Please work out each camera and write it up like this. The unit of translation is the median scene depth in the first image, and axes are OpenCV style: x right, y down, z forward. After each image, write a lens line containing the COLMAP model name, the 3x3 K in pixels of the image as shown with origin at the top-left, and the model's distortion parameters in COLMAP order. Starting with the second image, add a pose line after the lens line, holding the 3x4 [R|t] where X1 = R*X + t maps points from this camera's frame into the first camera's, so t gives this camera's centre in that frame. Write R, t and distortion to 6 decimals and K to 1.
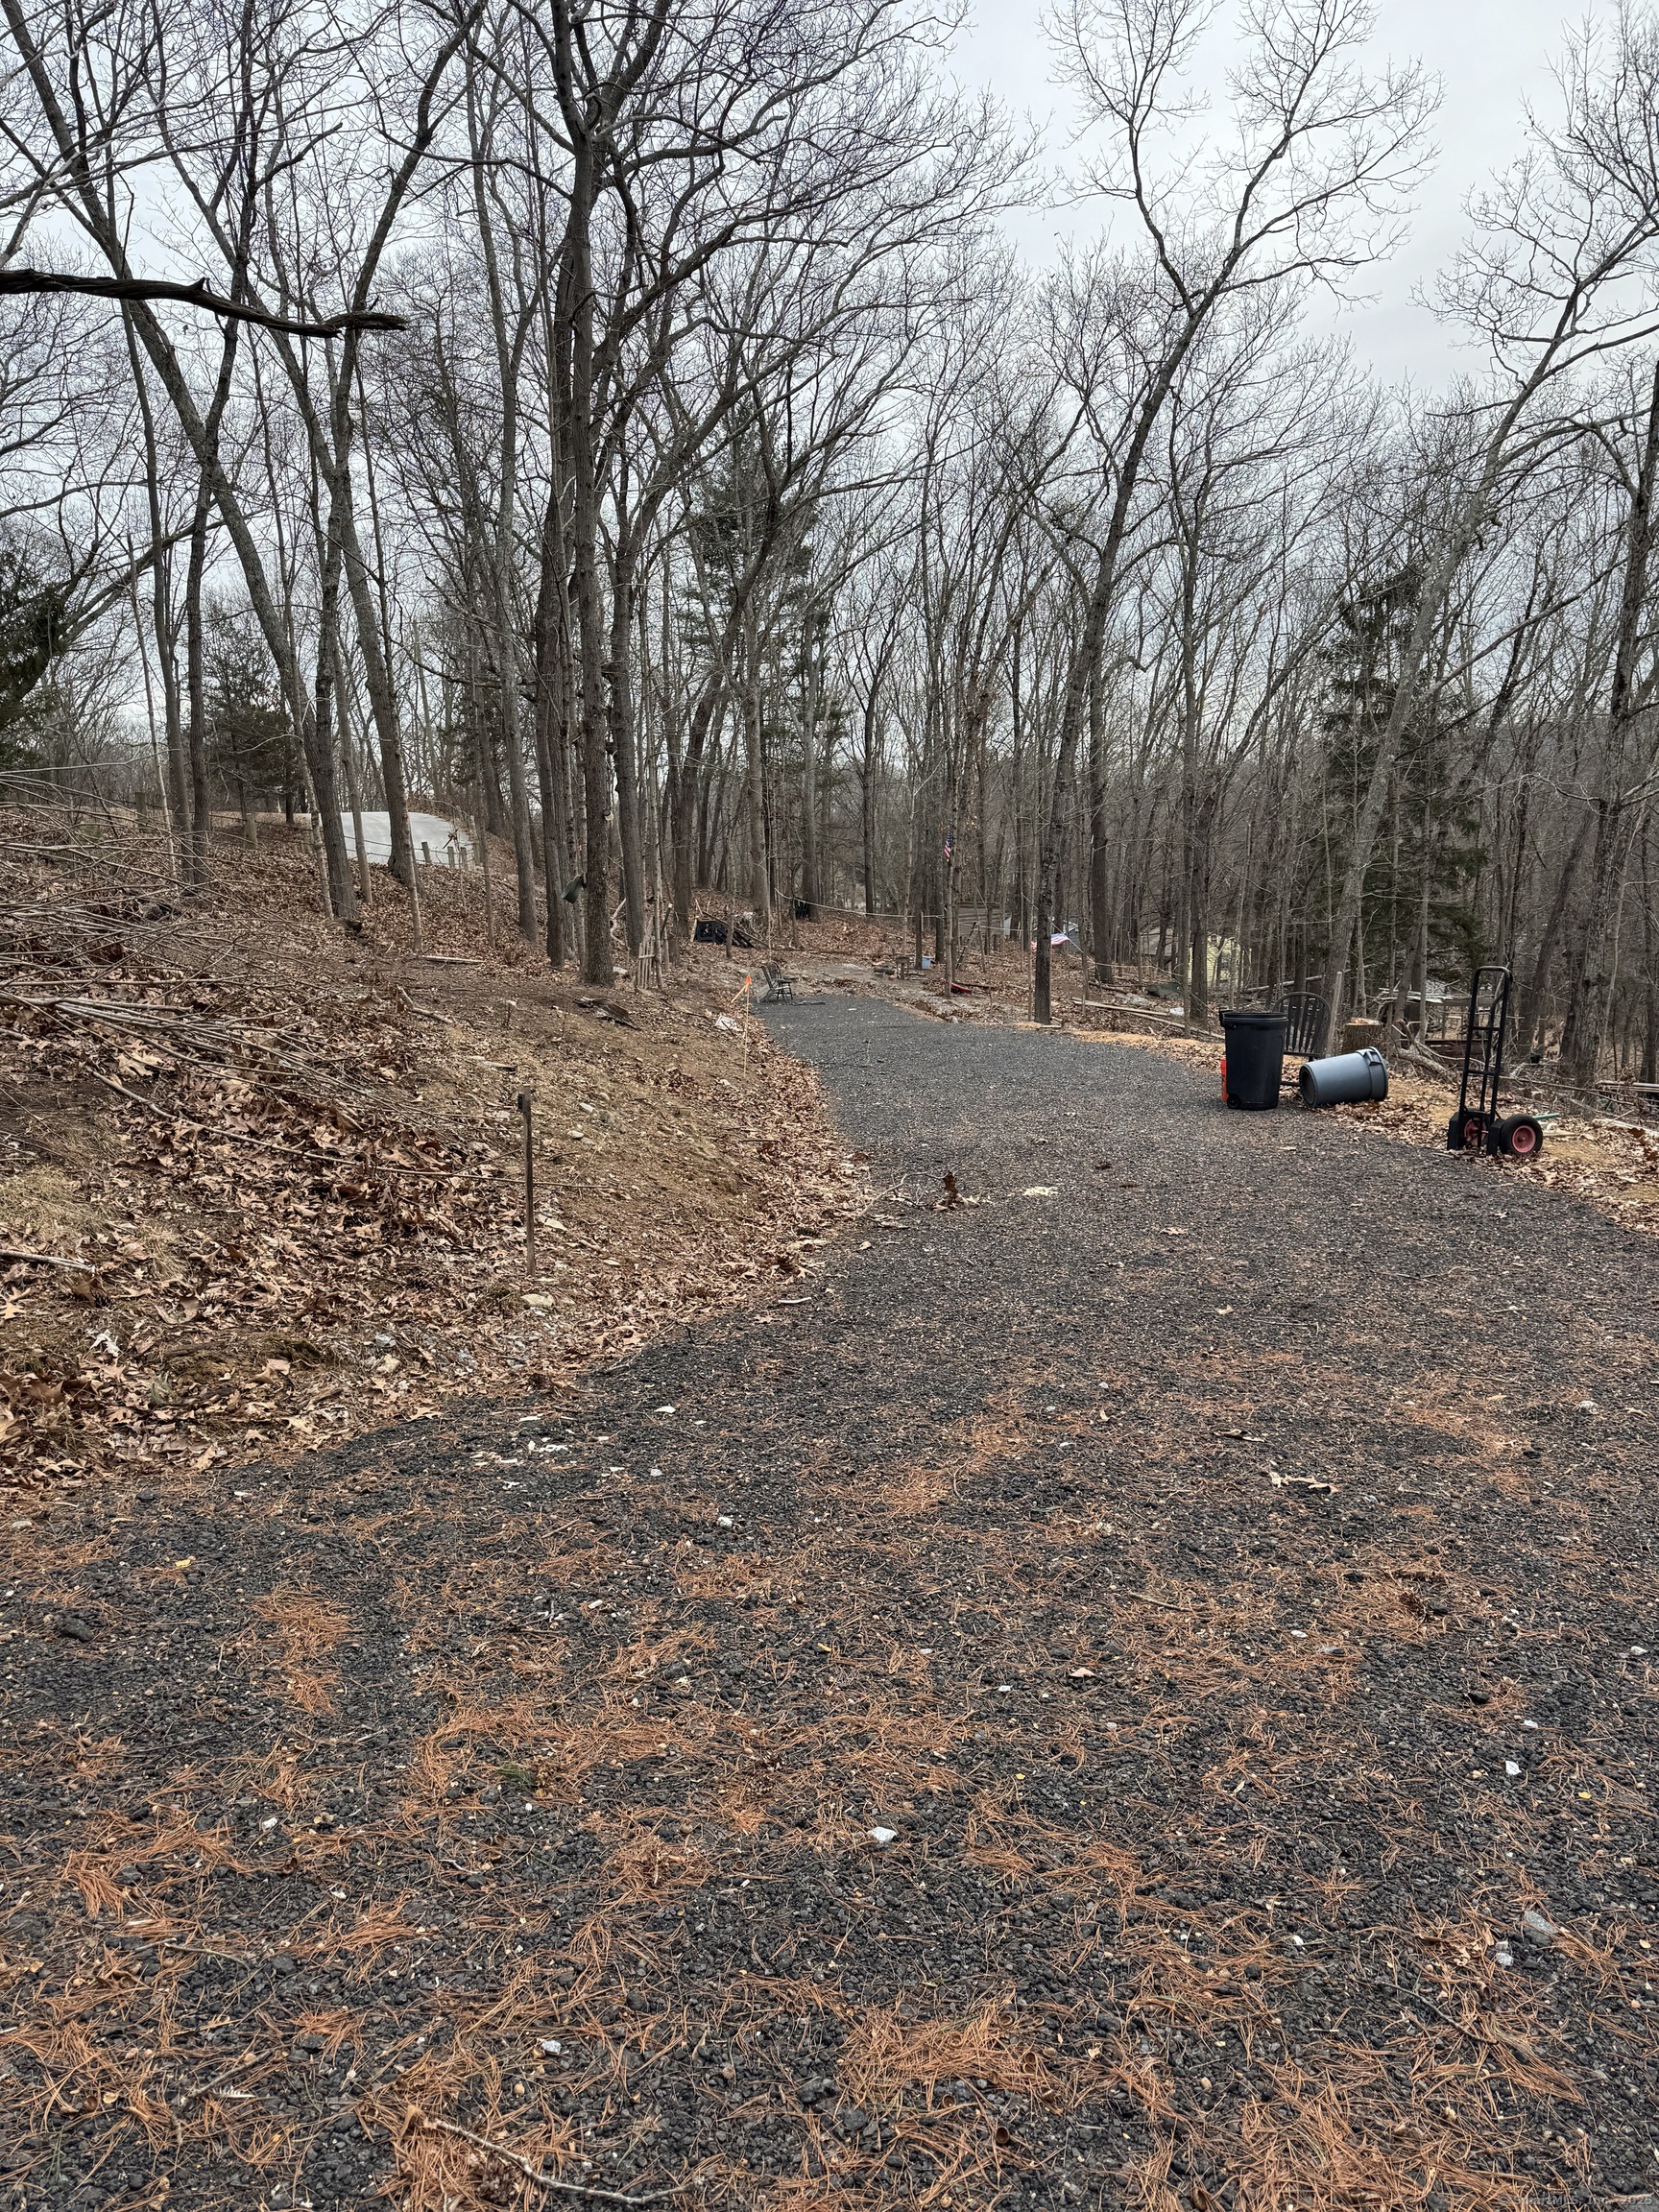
lens RADIAL K [[1540.6, 0, 835.7], [0, 1540.6, 1098.8], [0, 0, 1]] dist [0.027160, -0.035925]
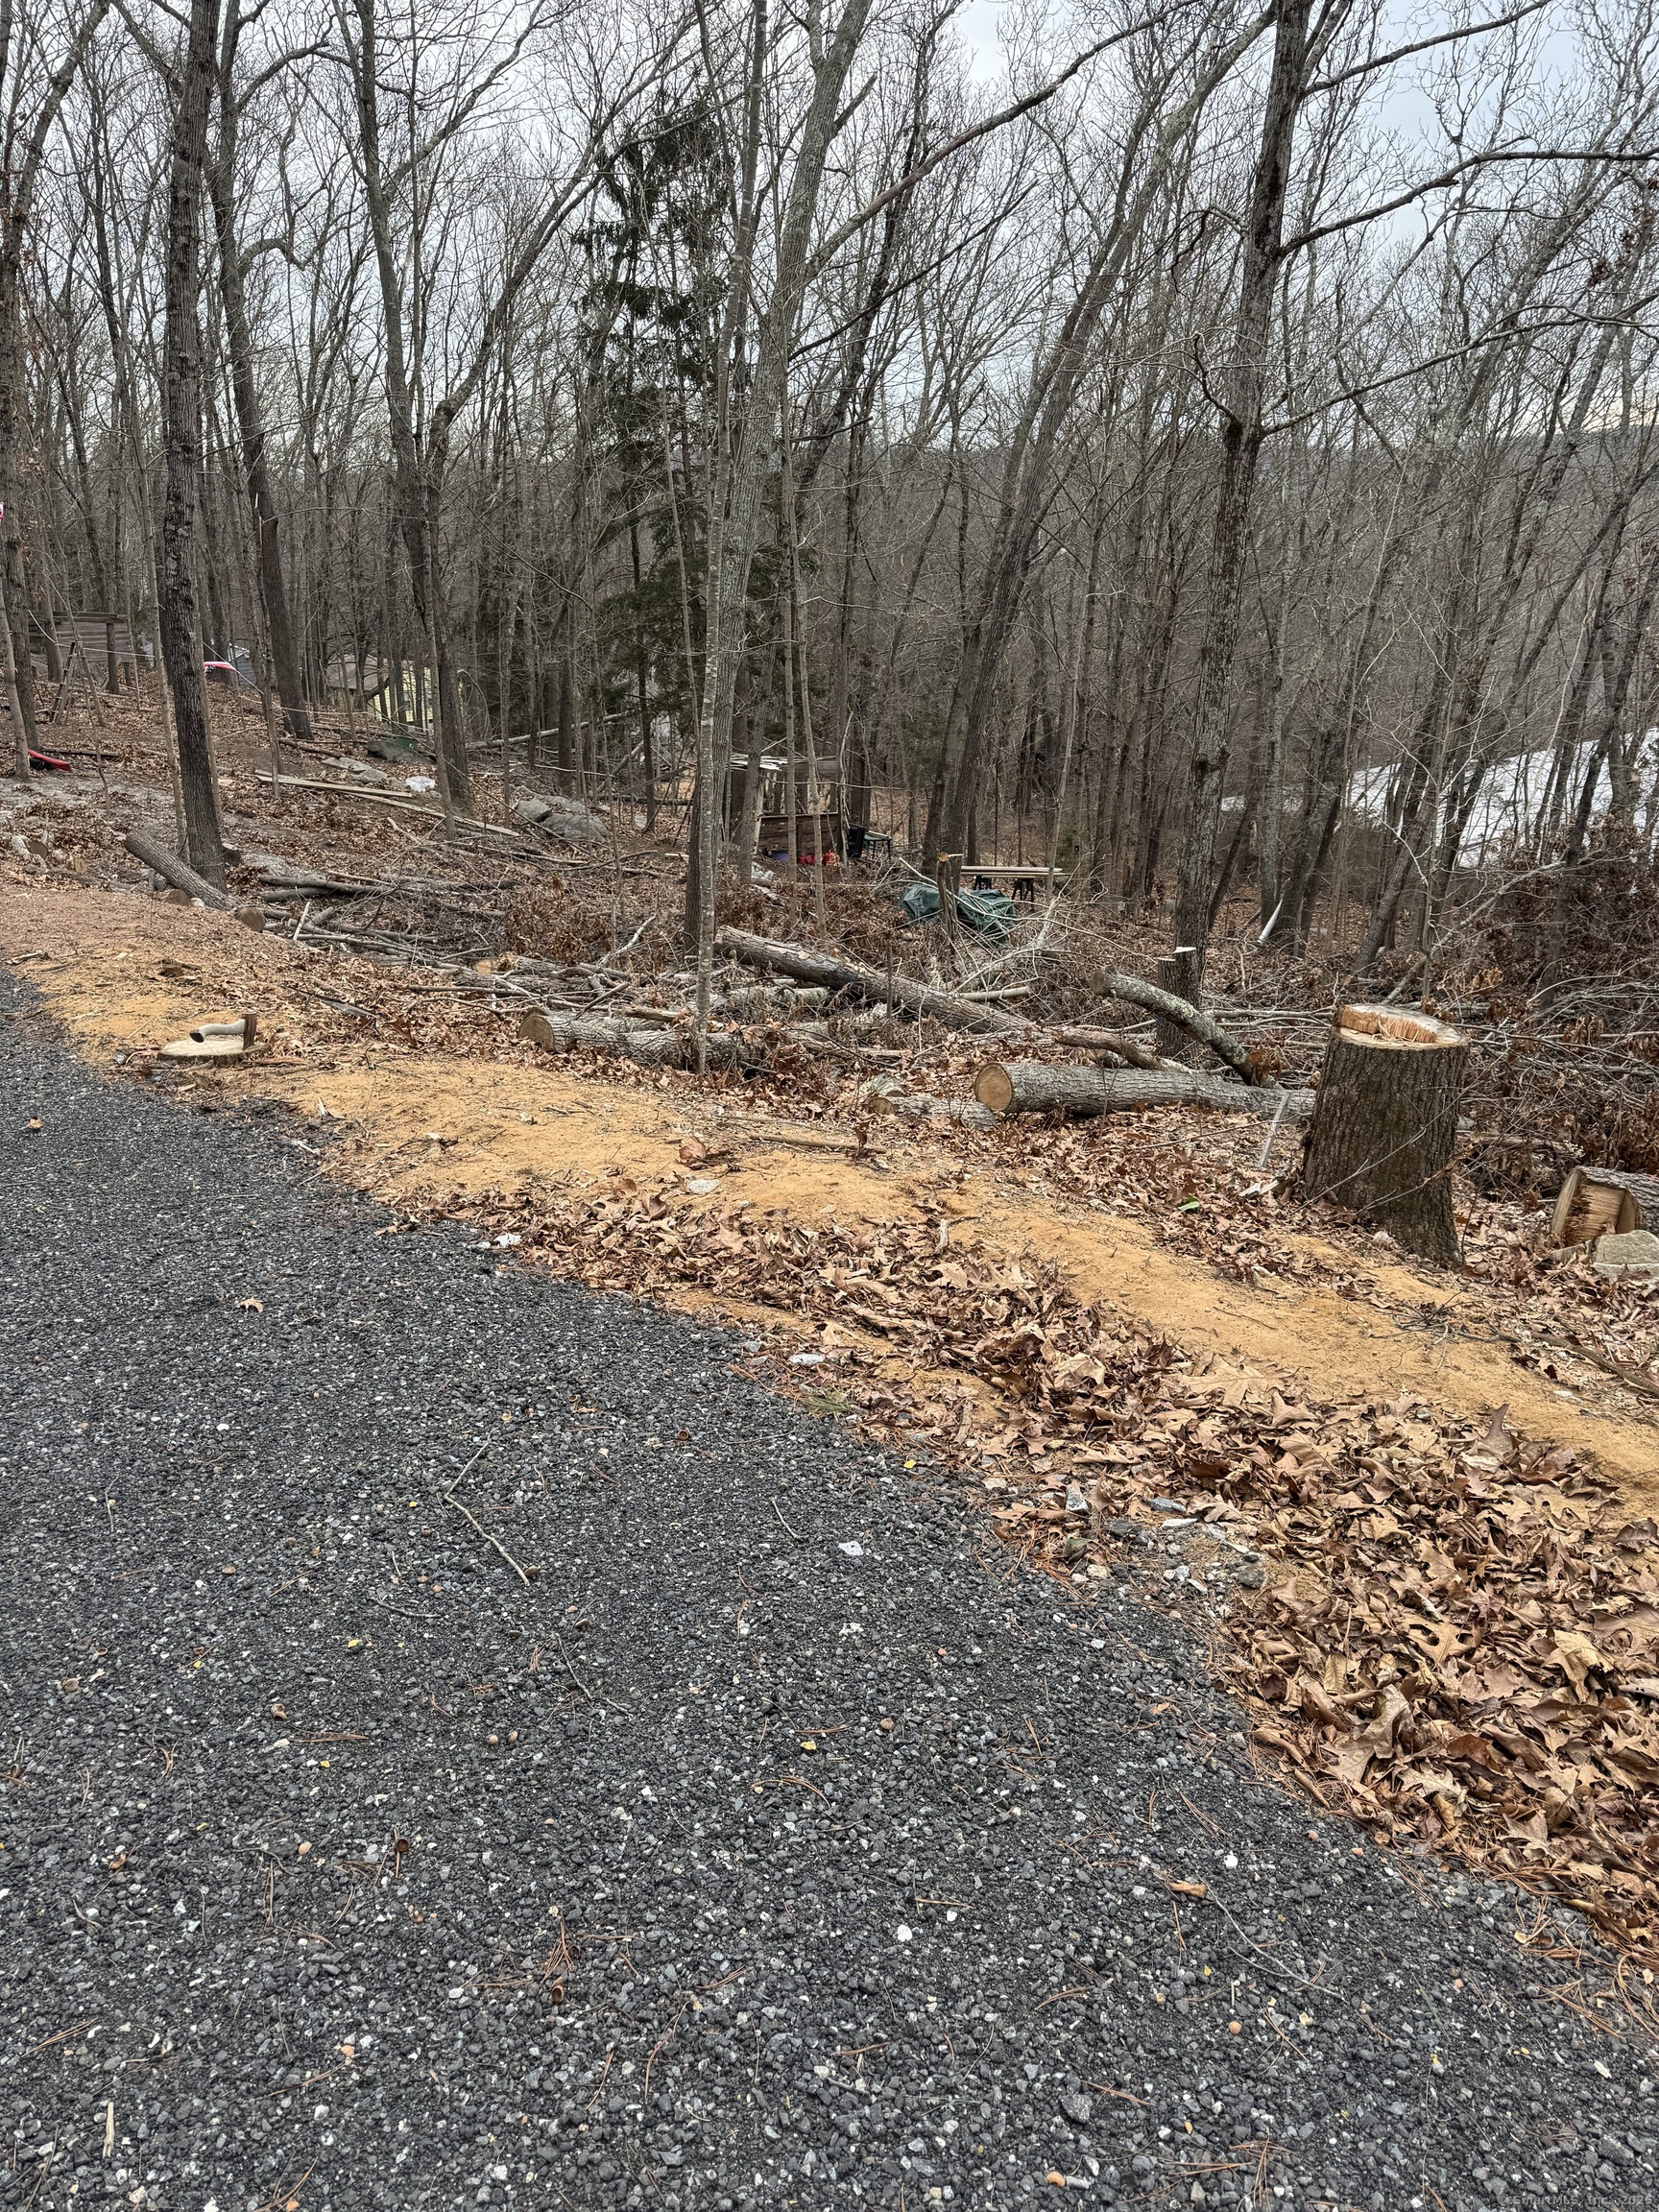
lens RADIAL K [[1540.6, 0, 846.3], [0, 1540.6, 1098.6], [0, 0, 1]] dist [0.027160, -0.035925]
pose [[0.871386, -0.132214, 0.472446, 0.421145], [0.050286, 0.982000, 0.182063, -0.318648], [-0.488013, -0.134889, 0.862350, 2.798065]]
